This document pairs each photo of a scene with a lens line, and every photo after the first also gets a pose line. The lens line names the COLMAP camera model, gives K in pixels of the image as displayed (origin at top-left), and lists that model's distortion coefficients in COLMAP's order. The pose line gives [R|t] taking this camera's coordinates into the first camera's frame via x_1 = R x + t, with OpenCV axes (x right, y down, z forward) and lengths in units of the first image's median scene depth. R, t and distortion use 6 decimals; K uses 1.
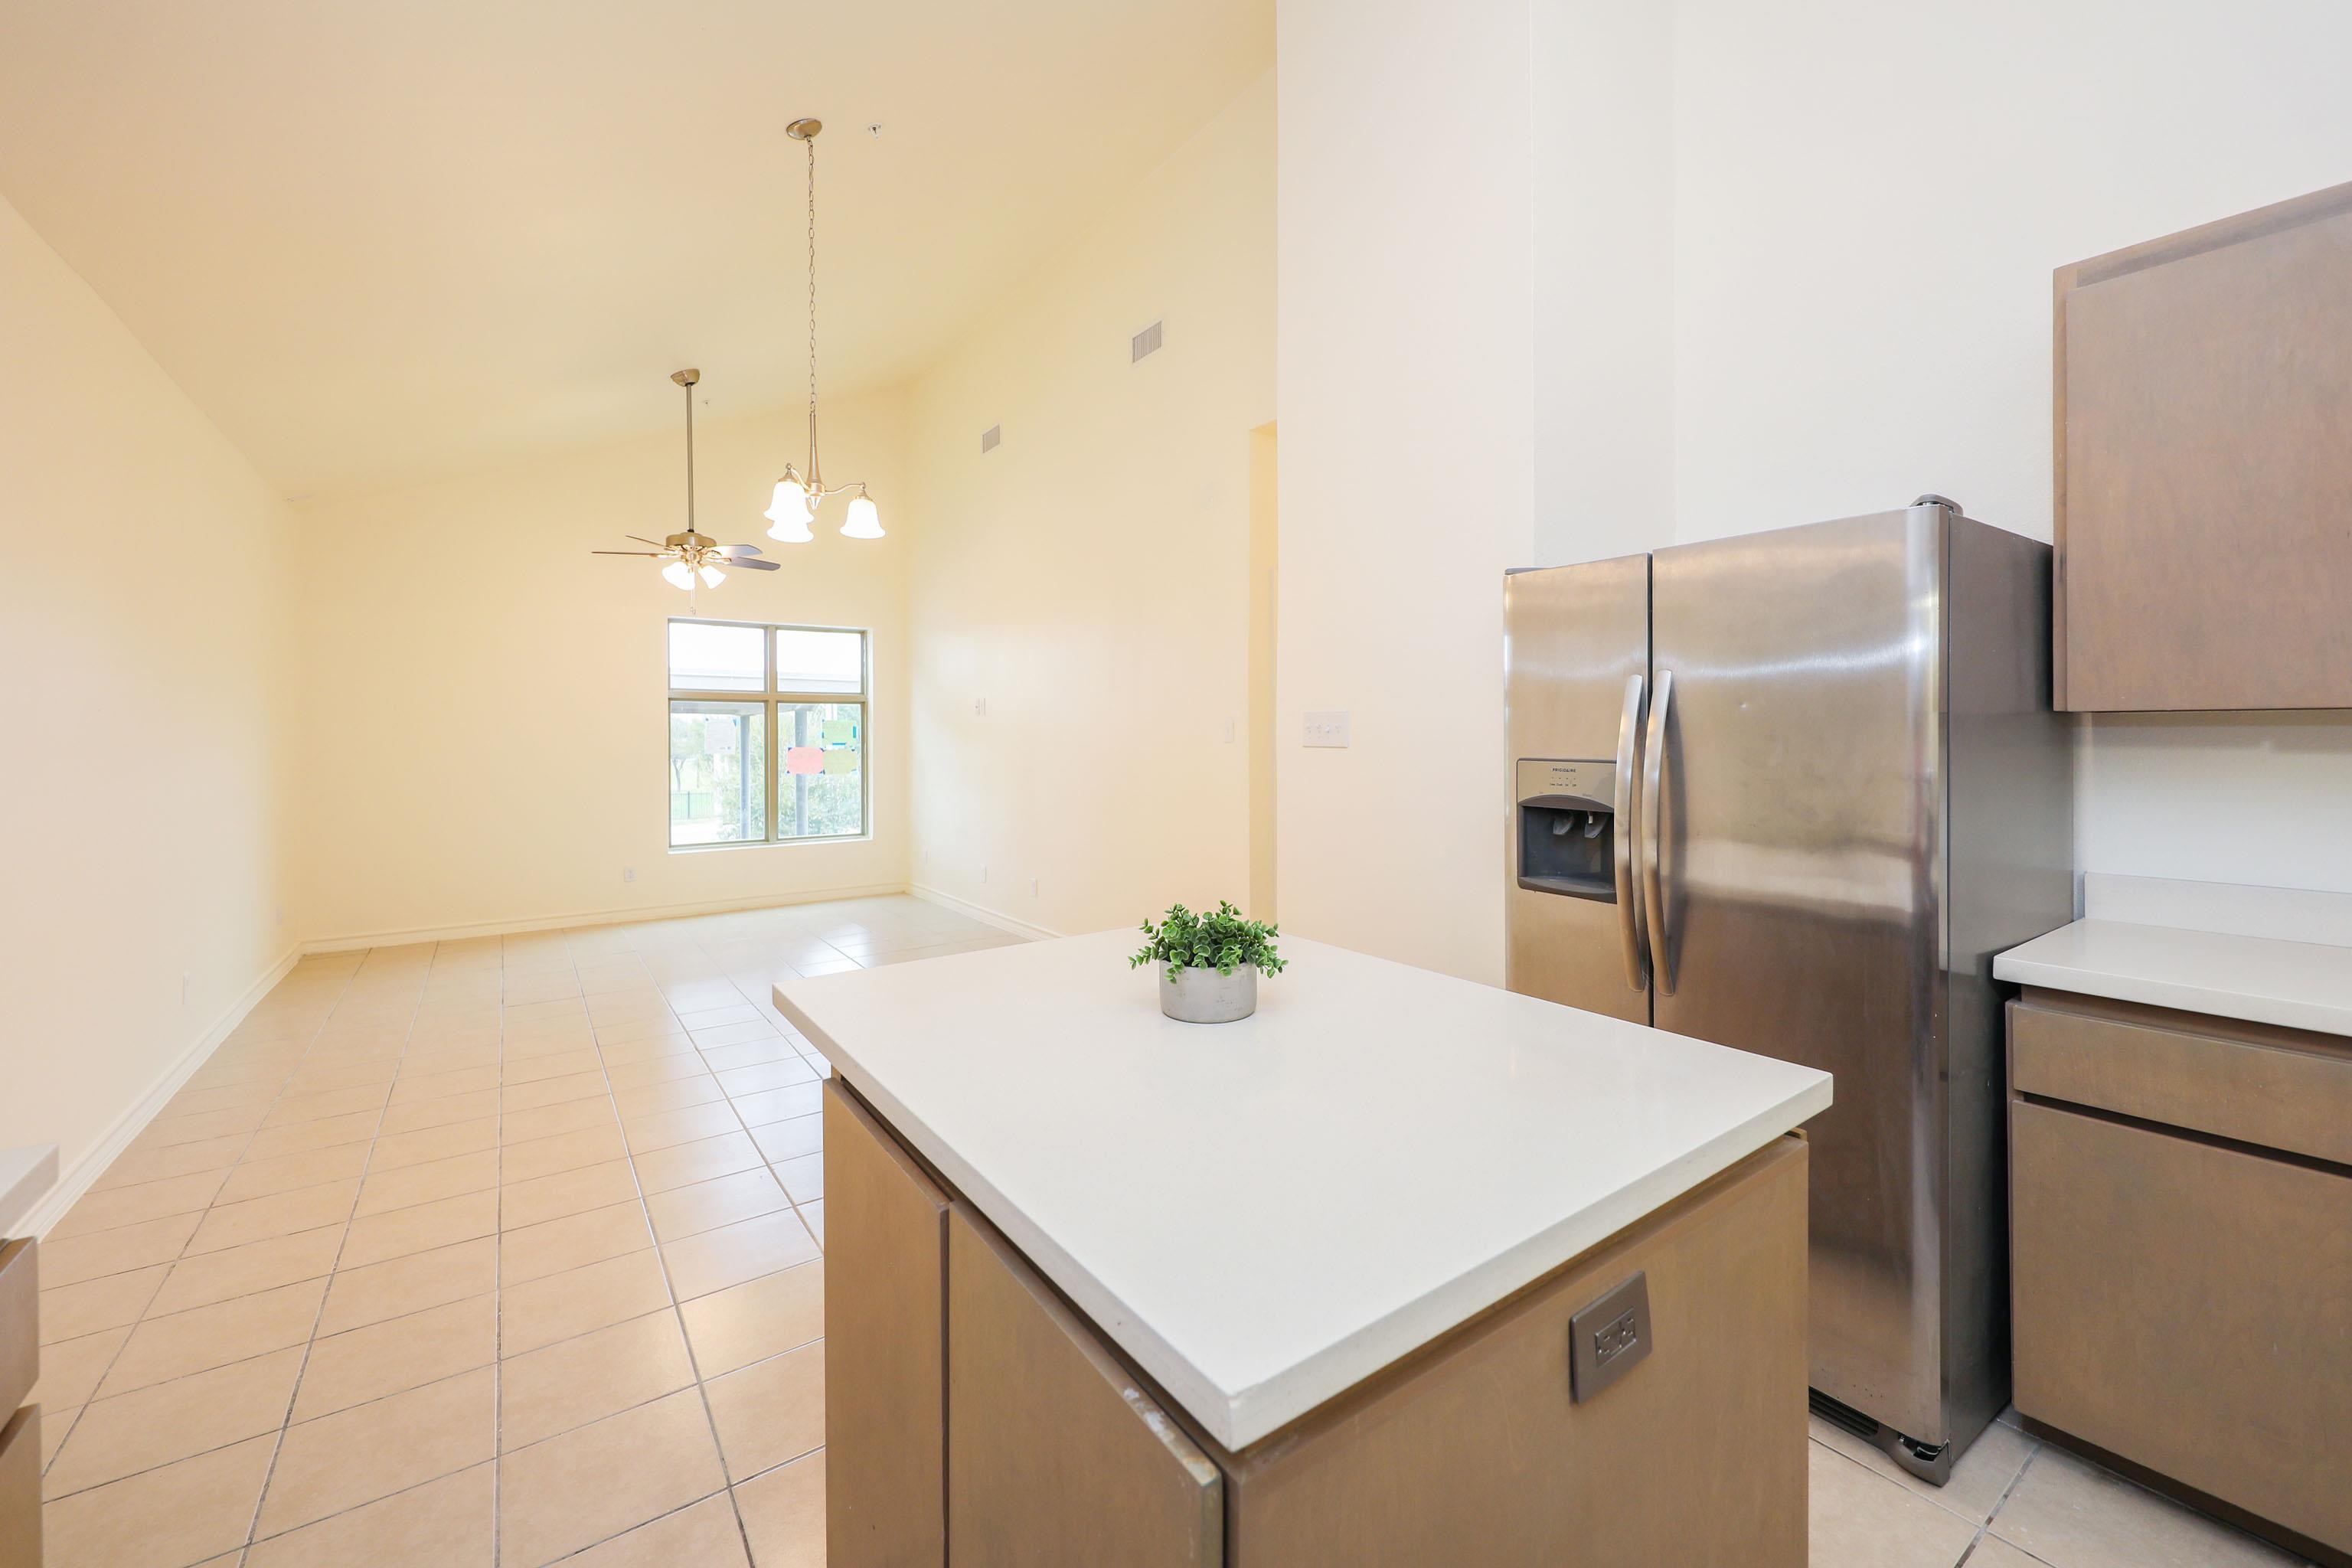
lens RADIAL K [[953.1, 0, 1212.3], [0, 953.1, 732.5], [0, 0, 1]] dist [0.009251, -0.002208]
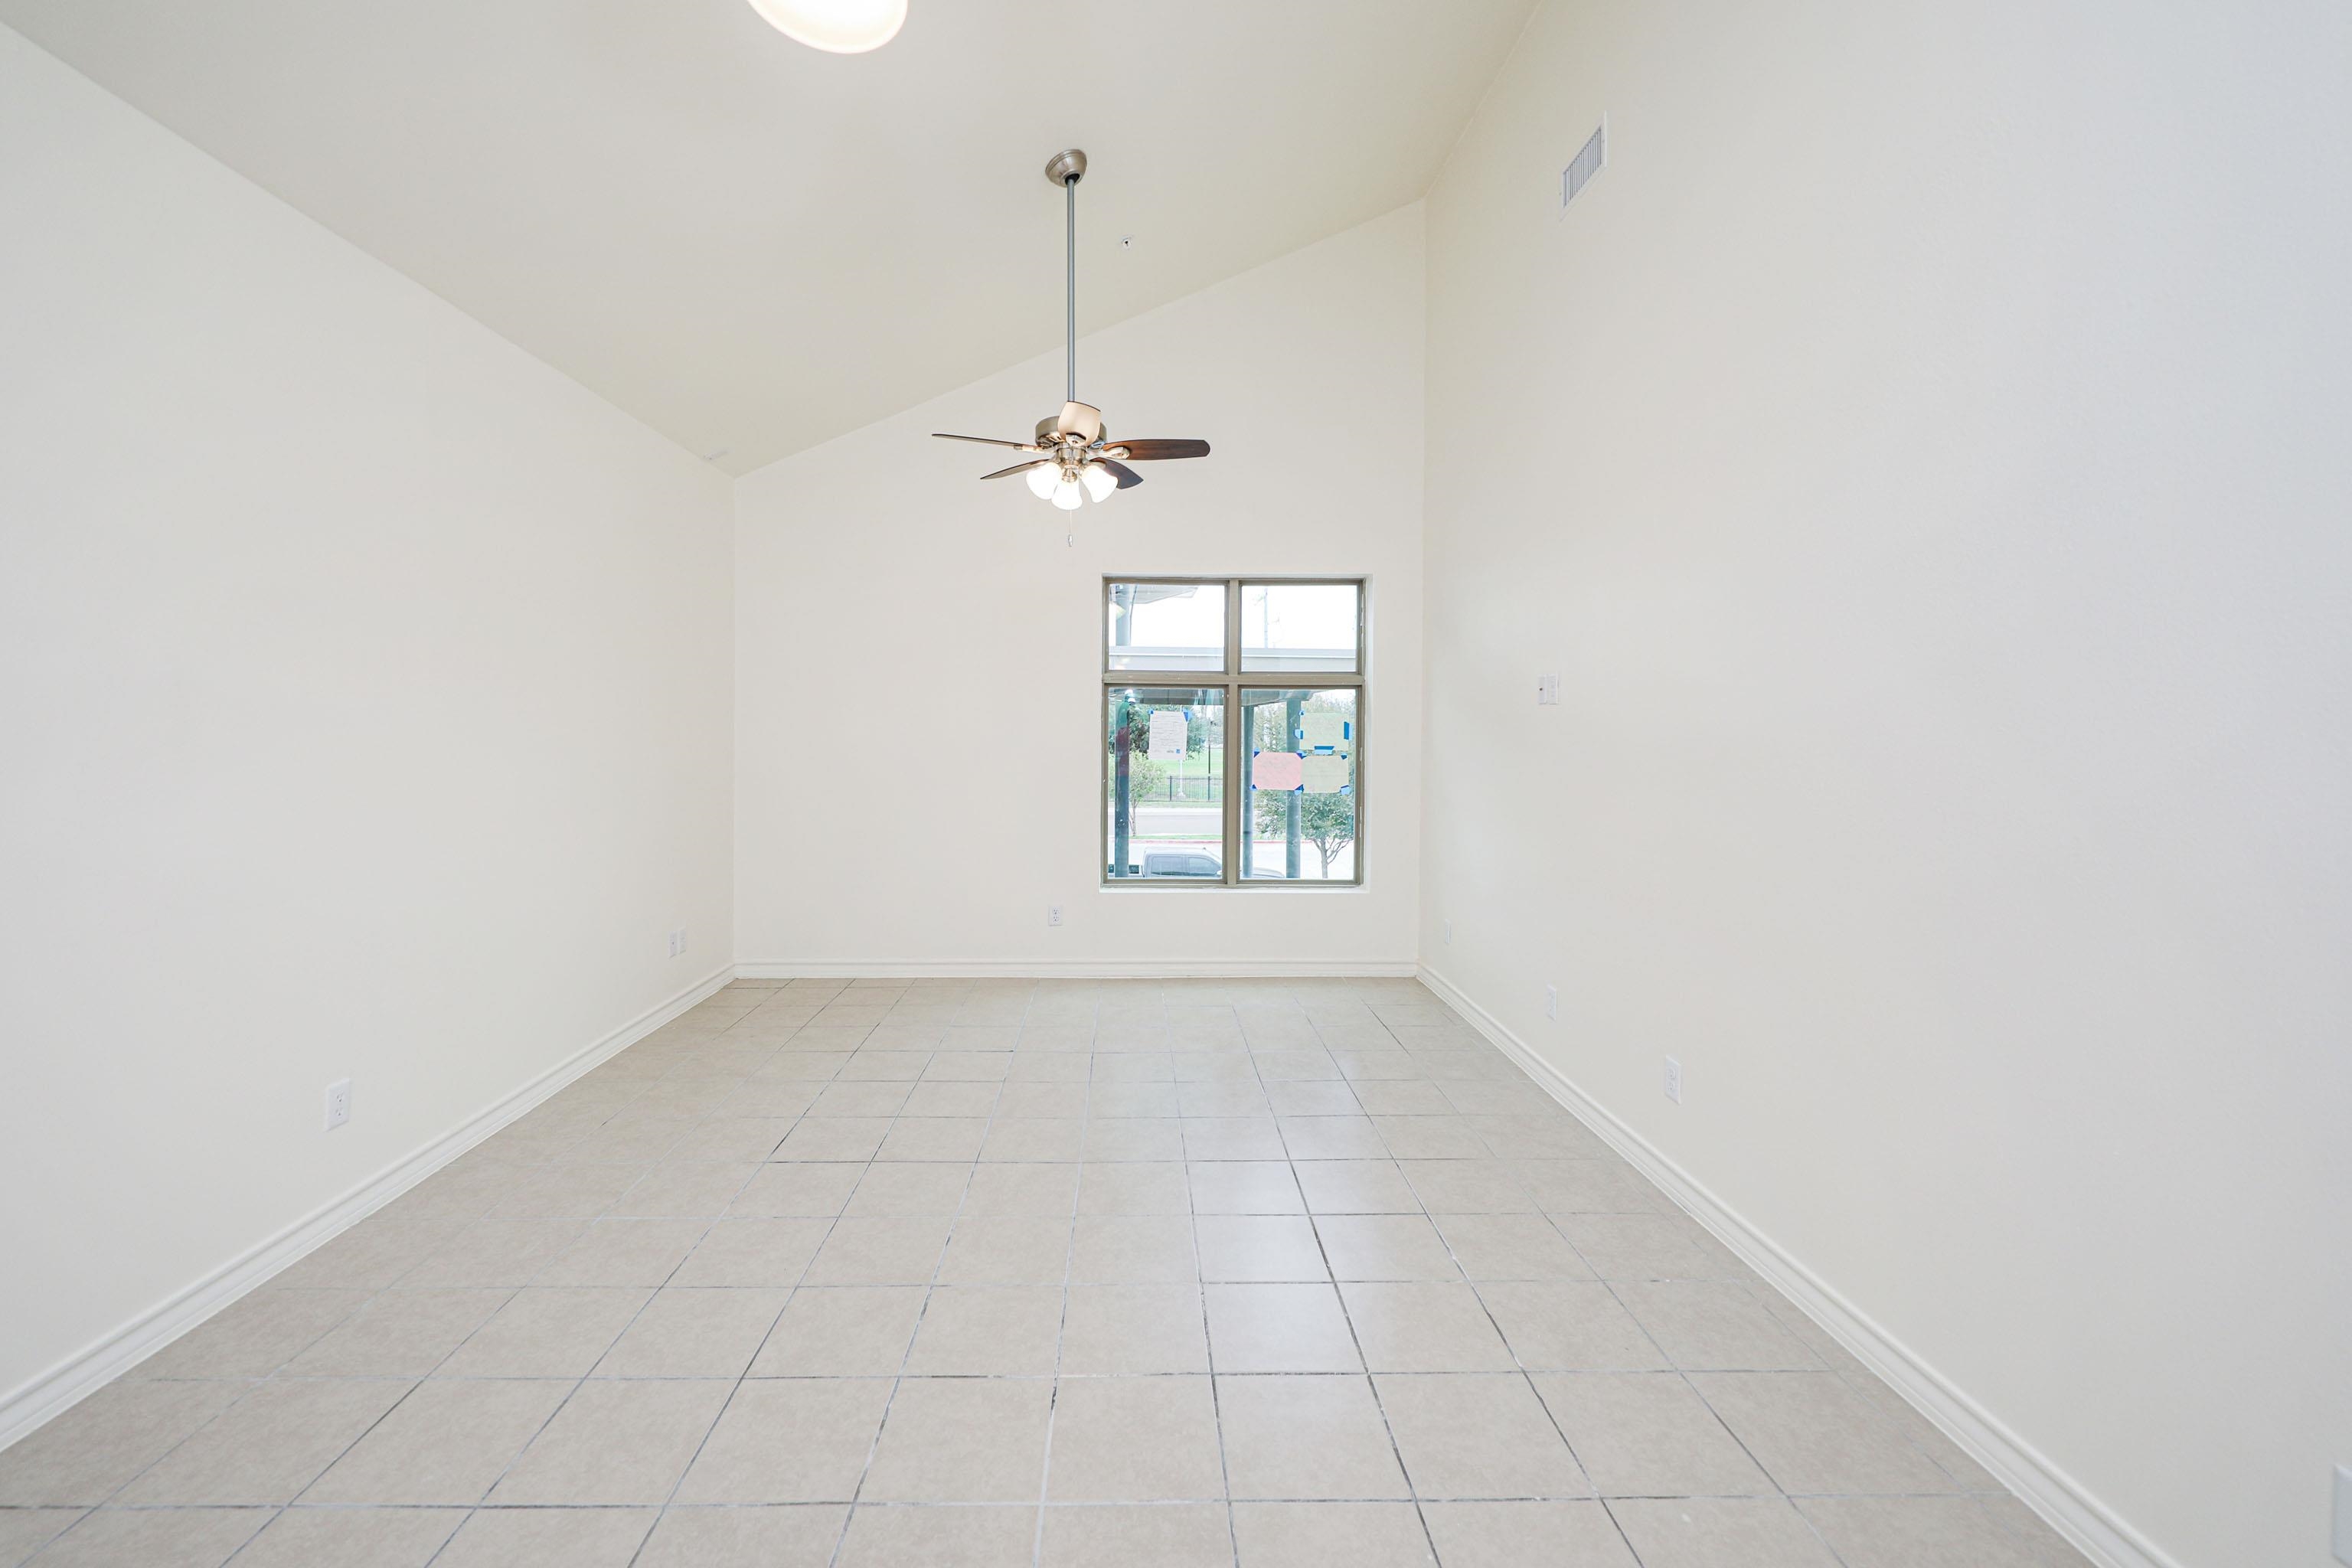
lens RADIAL K [[953.1, 0, 1133.9], [0, 953.1, 729.3], [0, 0, 1]] dist [0.009251, -0.002208]
pose [[0.809247, 0.012031, -0.587345, -0.104353], [-0.008029, 0.999923, 0.009419, -0.006629], [0.587413, -0.002906, 0.809282, 0.381500]]
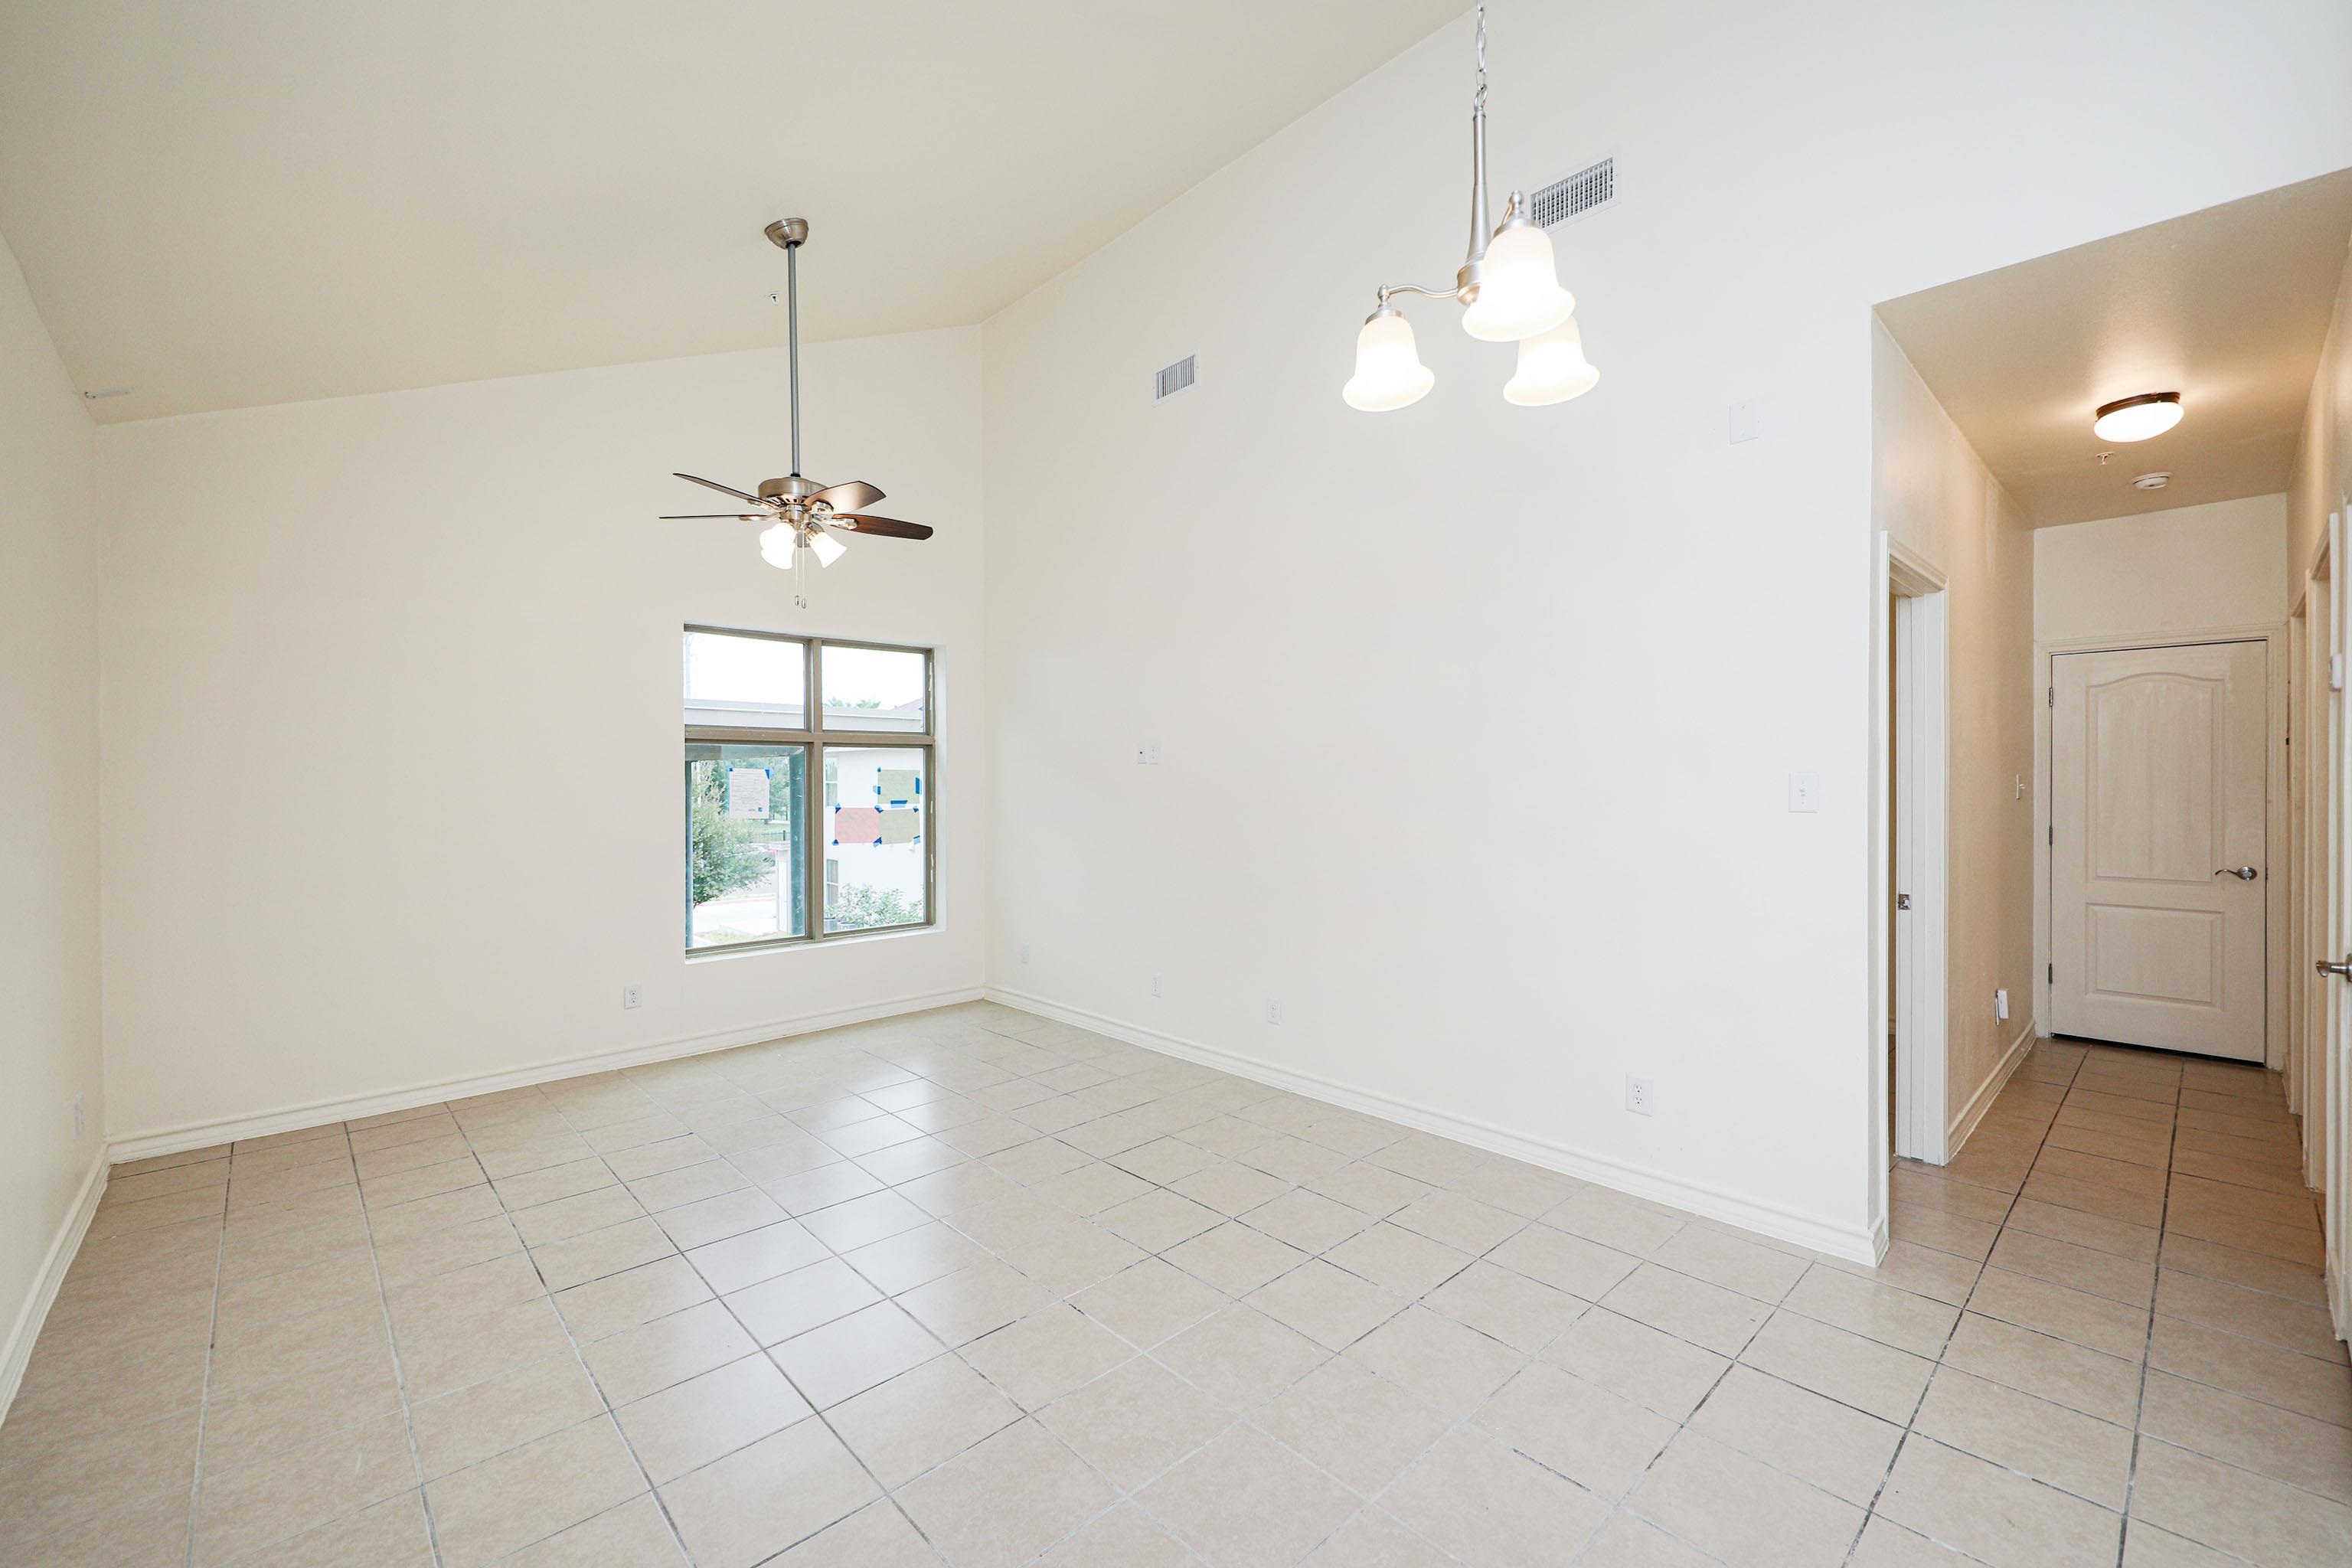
lens RADIAL K [[953.1, 0, 1178.6], [0, 953.1, 778.8], [0, 0, 1]] dist [0.009251, -0.002208]
pose [[0.993708, 0.000208, 0.112001, -0.268246], [-0.000268, 1.000000, 0.000521, -0.006489], [-0.112001, -0.000548, 0.993708, 0.250806]]
